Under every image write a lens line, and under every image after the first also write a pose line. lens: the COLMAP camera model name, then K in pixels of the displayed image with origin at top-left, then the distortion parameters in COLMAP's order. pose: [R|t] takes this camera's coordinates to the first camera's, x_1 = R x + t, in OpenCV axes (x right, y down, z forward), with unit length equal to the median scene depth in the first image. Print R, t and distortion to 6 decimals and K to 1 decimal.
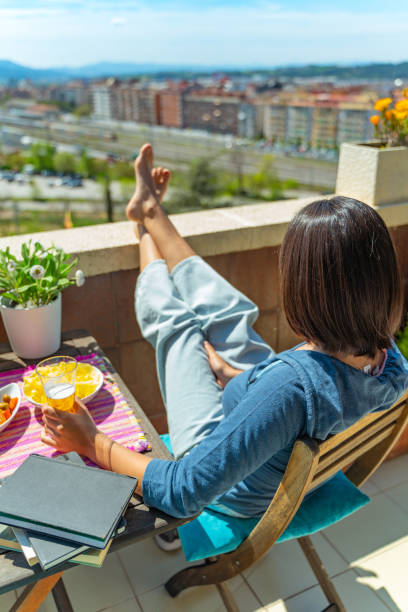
lens RADIAL K [[585.2, 0, 201.3], [0, 585.2, 302.1], [0, 0, 1]] dist [-0.022626, 0.022566]
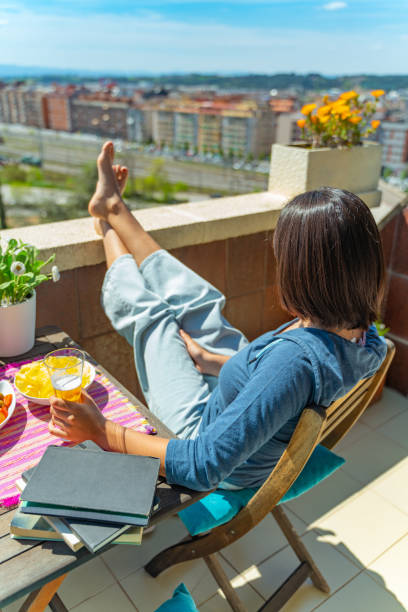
lens RADIAL K [[564.2, 0, 204.0], [0, 564.2, 306.0], [0, 0, 1]] dist [-0.012525, 0.002541]
pose [[0.978867, -0.045826, 0.199295, -0.152912], [0.044382, 0.998946, 0.011712, 0.014590], [-0.199622, -0.002620, 0.979870, -0.002964]]
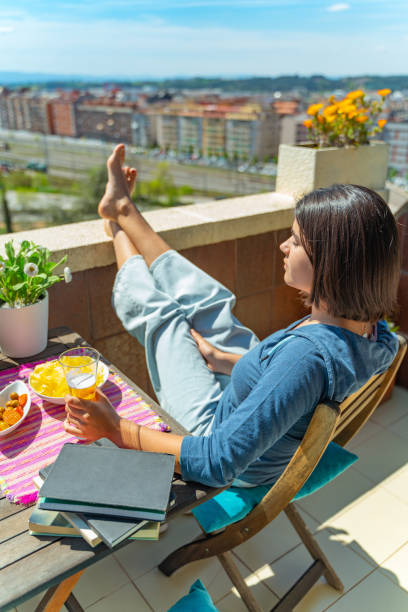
lens RADIAL K [[564.2, 0, 204.0], [0, 564.2, 306.0], [0, 0, 1]] dist [-0.012525, 0.002541]
pose [[0.980275, -0.056768, 0.189311, -0.163009], [0.056809, 0.998371, 0.005212, 0.021473], [-0.189299, 0.005645, 0.981903, -0.007473]]
